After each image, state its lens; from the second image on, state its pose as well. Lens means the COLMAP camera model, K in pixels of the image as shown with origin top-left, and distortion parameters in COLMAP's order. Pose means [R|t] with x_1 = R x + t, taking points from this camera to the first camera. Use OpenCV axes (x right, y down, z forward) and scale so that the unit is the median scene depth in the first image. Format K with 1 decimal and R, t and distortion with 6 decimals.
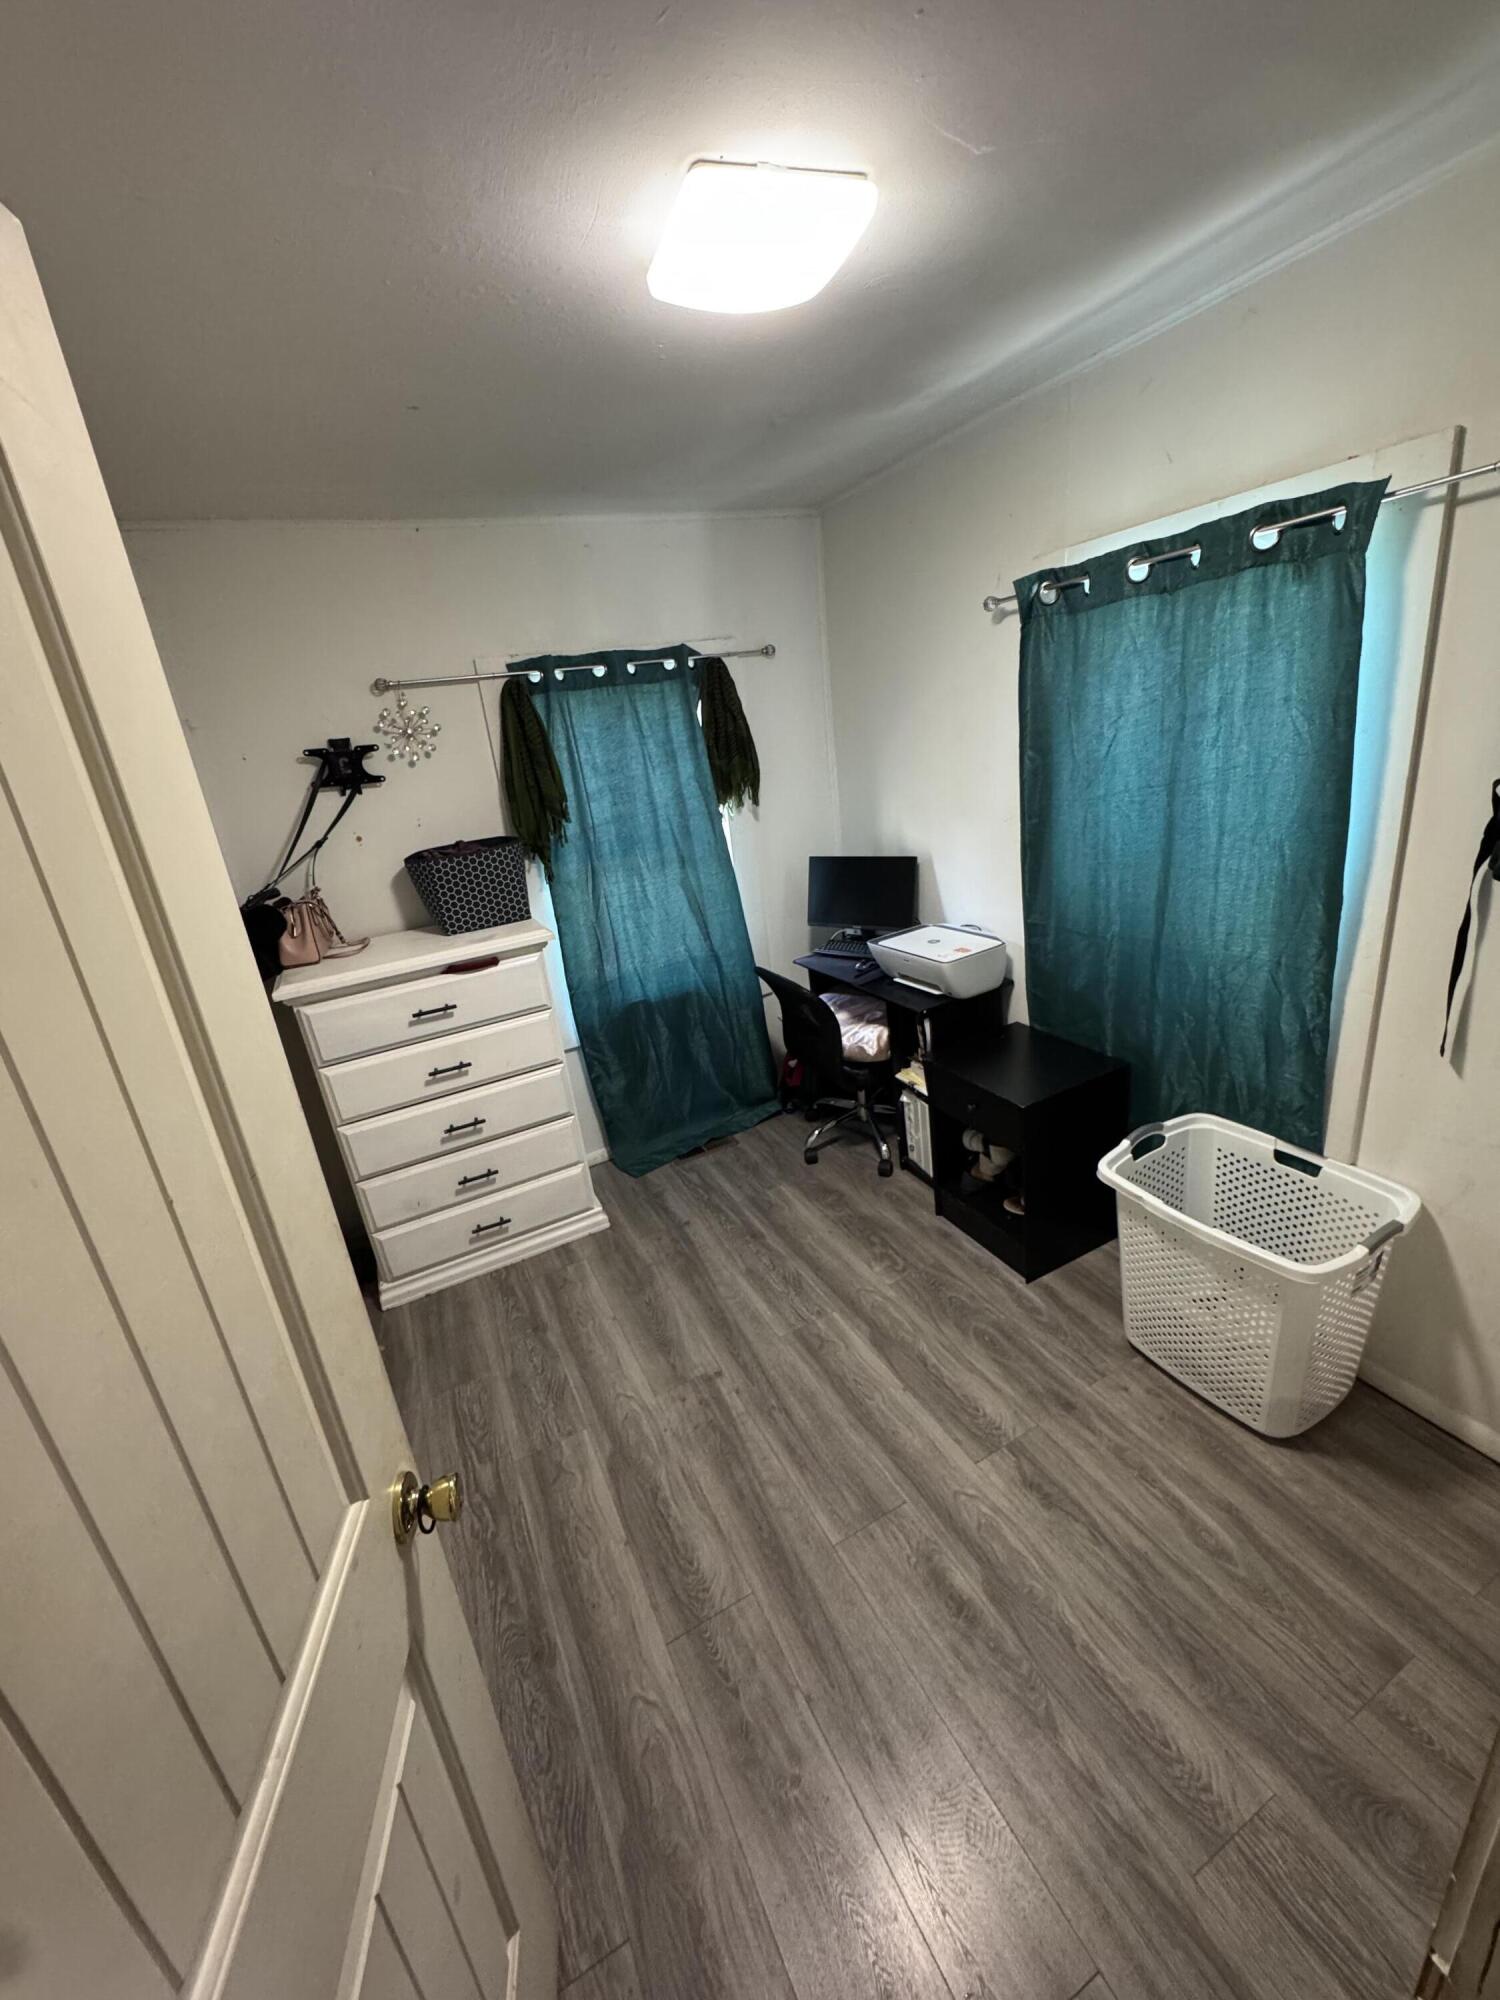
lens RADIAL K [[808.8, 0, 750.1], [0, 808.8, 1010.0], [0, 0, 1]] dist [0.000004, -0.000029]
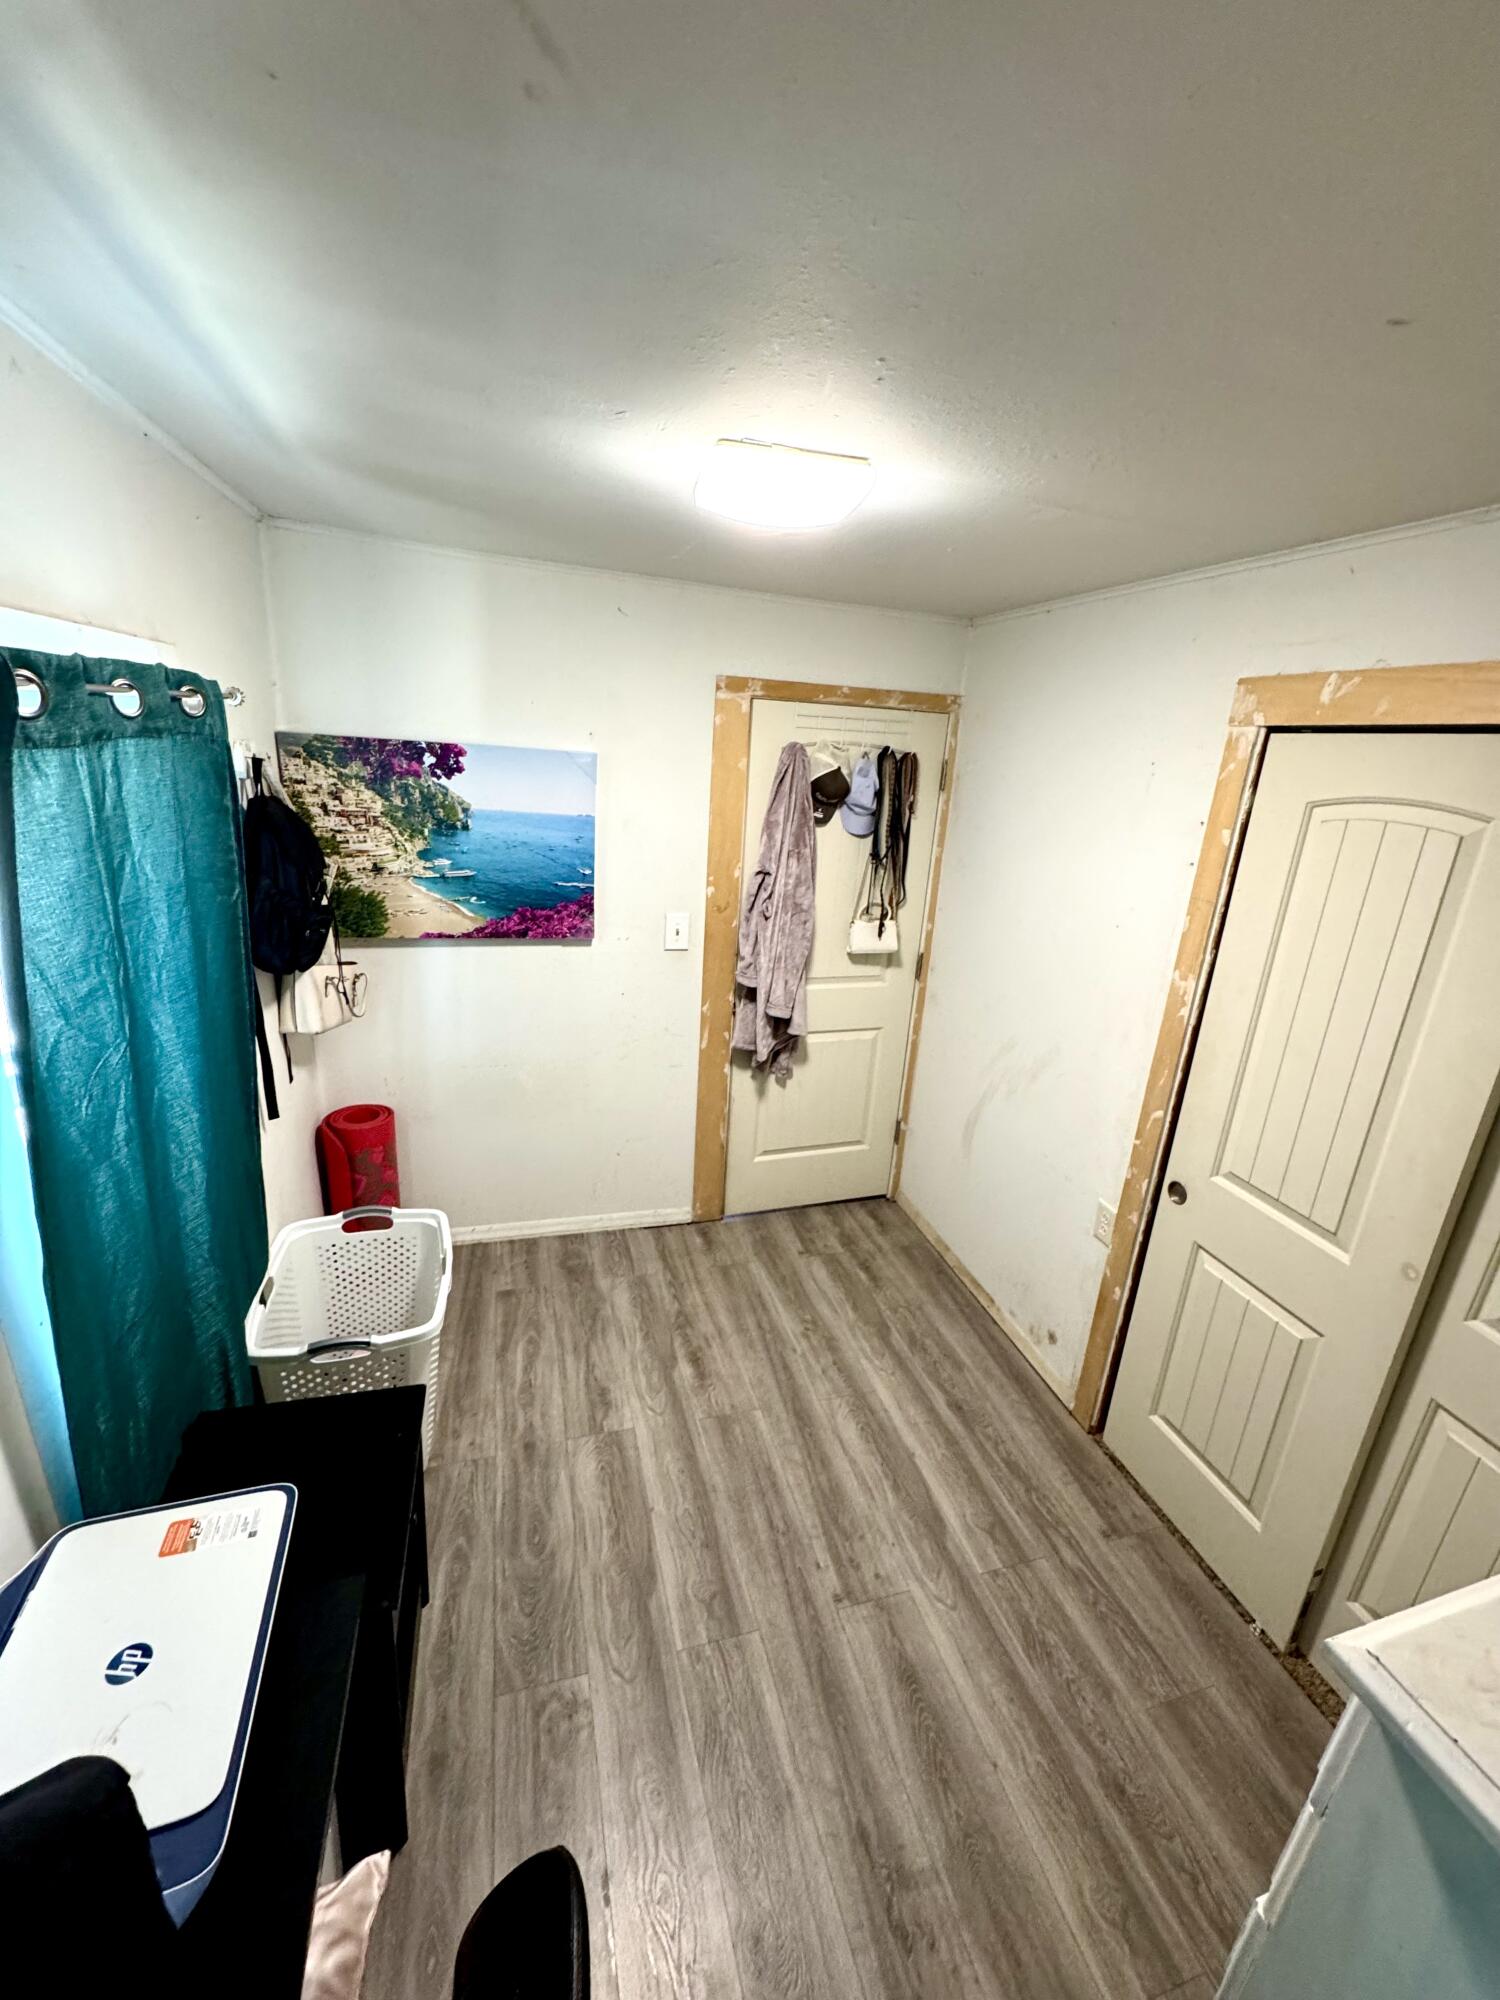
lens RADIAL K [[808.8, 0, 749.0], [0, 808.8, 997.2], [0, 0, 1]] dist [0.000004, -0.000029]
pose [[-0.985275, -0.009786, 0.170699, -0.100175], [0.093255, 0.806032, 0.584479, -0.668383], [-0.143308, 0.591791, -0.793250, 1.523375]]
